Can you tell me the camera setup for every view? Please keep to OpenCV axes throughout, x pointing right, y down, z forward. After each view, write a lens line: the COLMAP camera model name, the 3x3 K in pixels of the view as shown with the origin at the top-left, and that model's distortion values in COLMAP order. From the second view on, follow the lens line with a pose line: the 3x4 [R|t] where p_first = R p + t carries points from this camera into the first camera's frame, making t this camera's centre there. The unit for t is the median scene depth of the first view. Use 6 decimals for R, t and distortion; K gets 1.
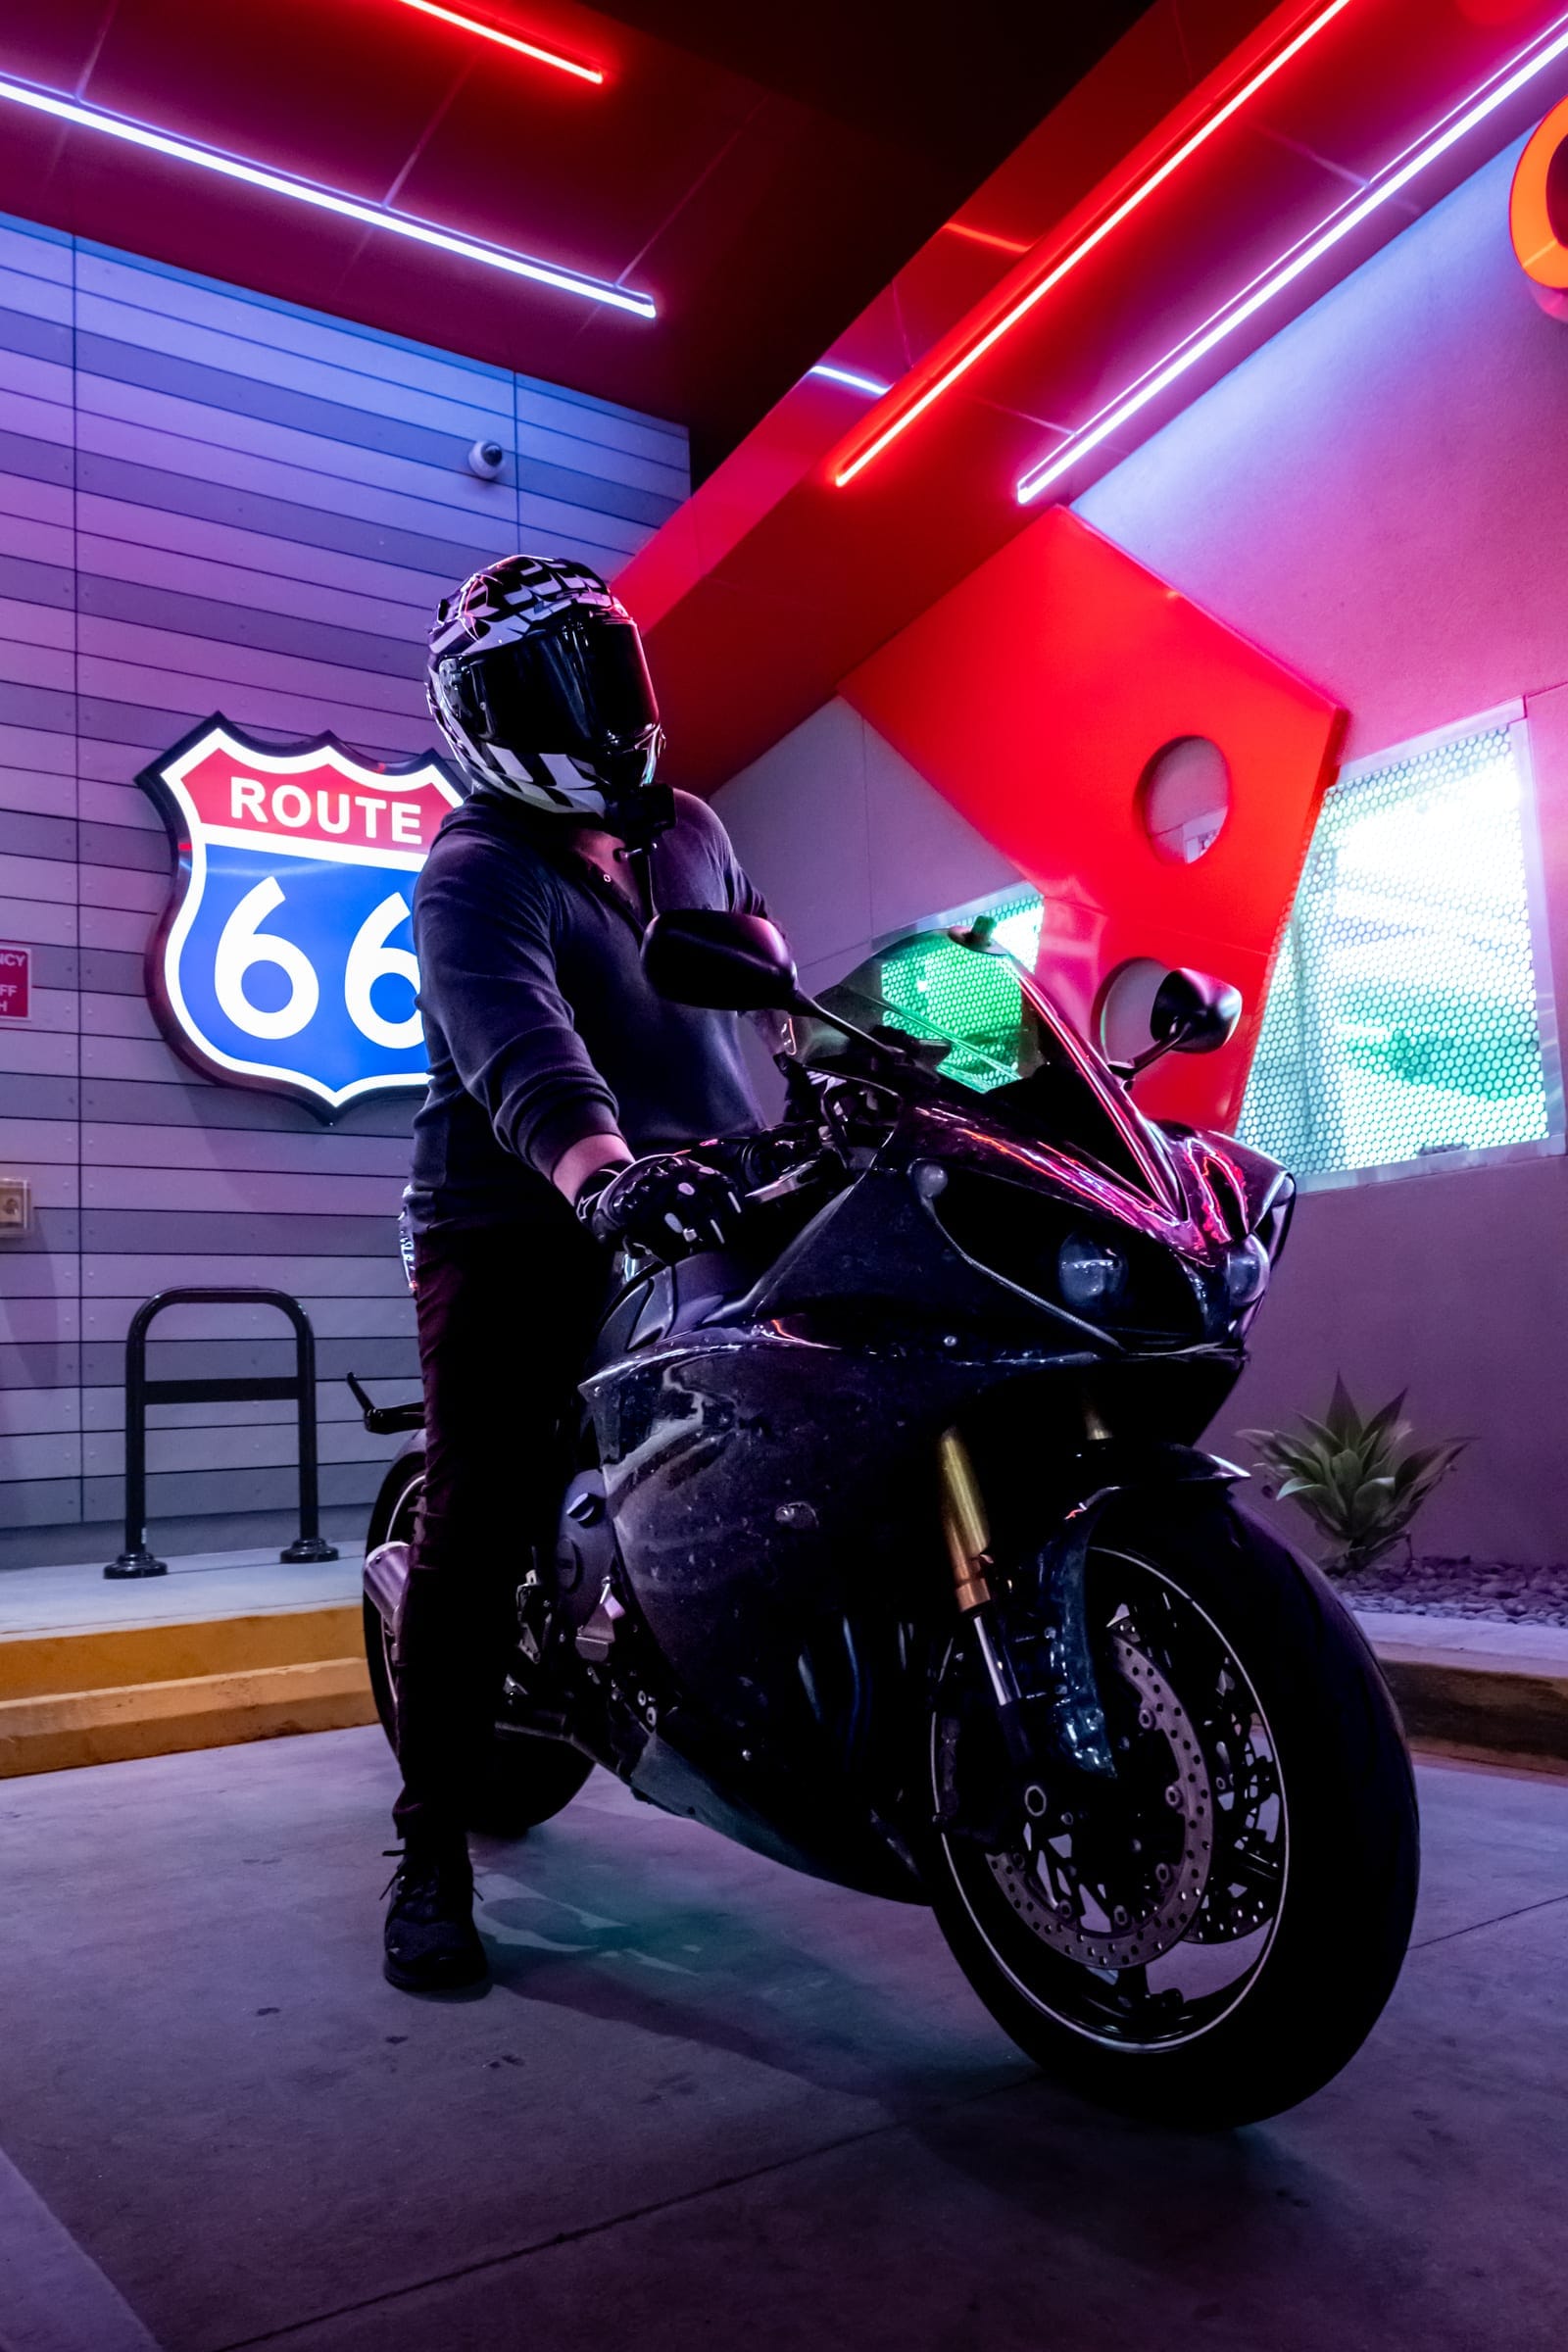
lens RADIAL K [[1885.5, 0, 776.3], [0, 1885.5, 1199.8], [0, 0, 1]] dist [-0.009450, 0.018777]
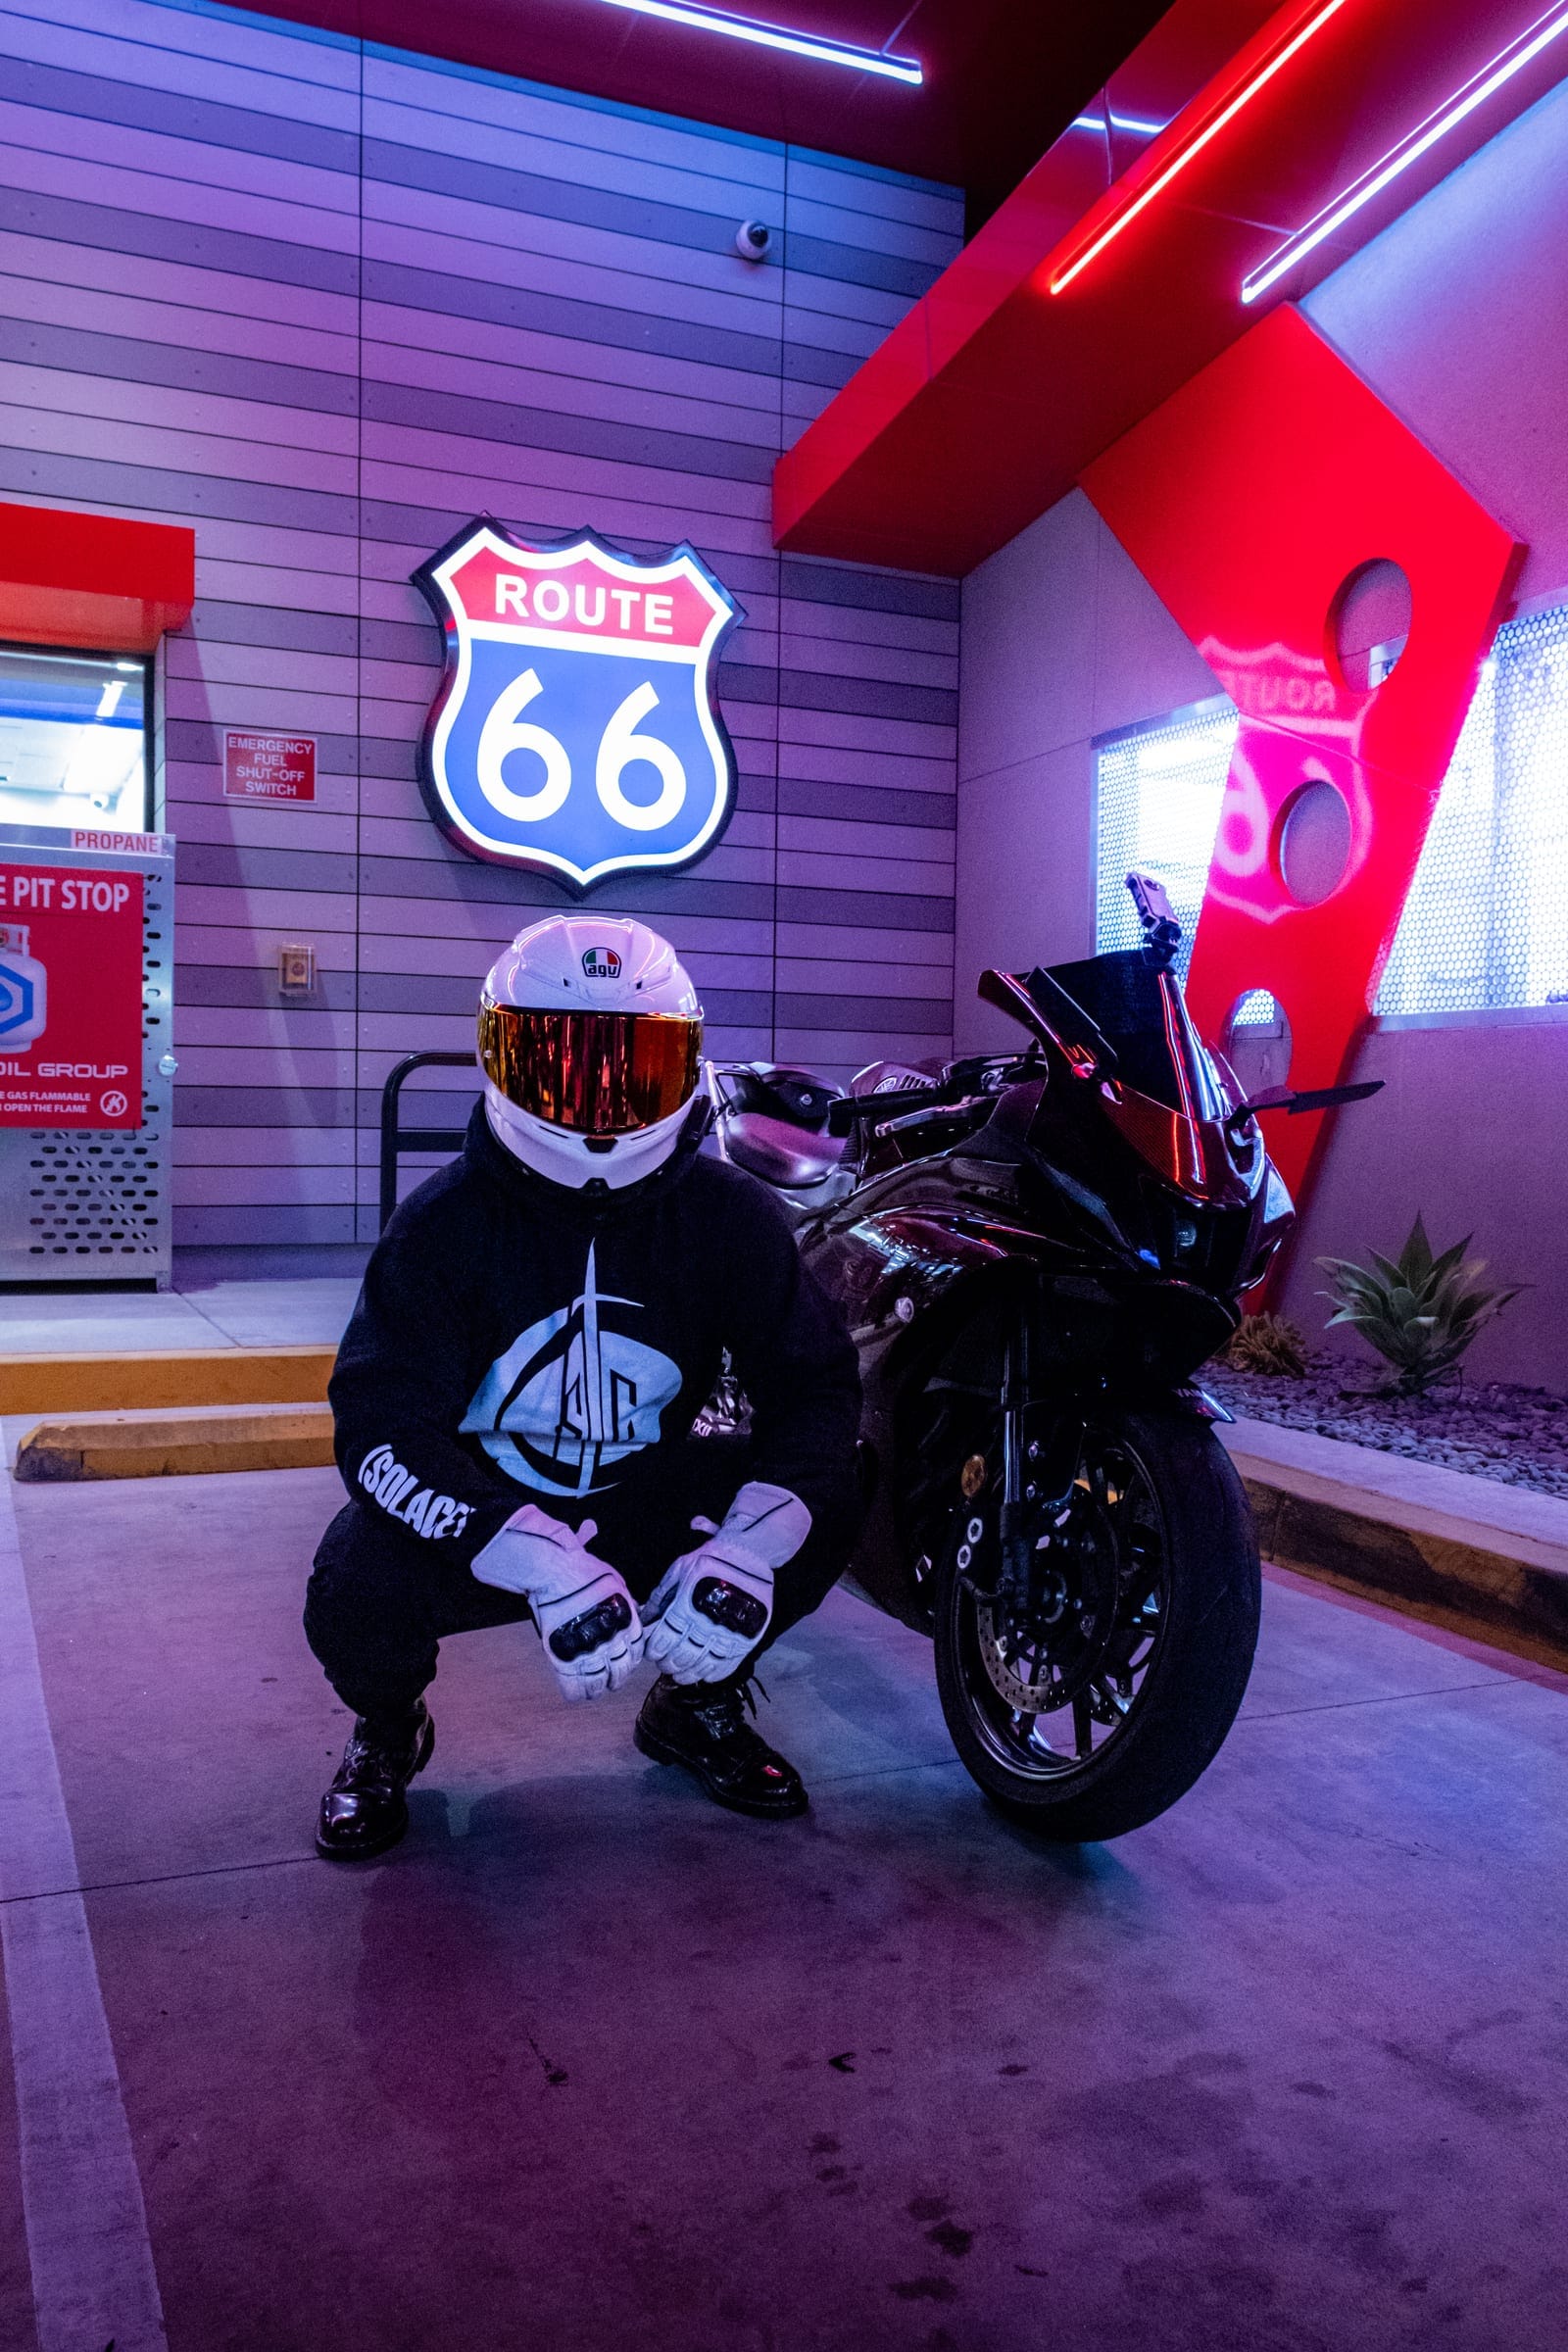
lens RADIAL K [[1885.5, 0, 786.7], [0, 1885.5, 1201.0], [0, 0, 1]] dist [-0.009450, 0.018777]
pose [[0.978784, 0.070909, -0.192236, 0.110705], [-0.039356, 0.985800, 0.163245, -0.053047], [0.201081, -0.152216, 0.967676, -0.073032]]
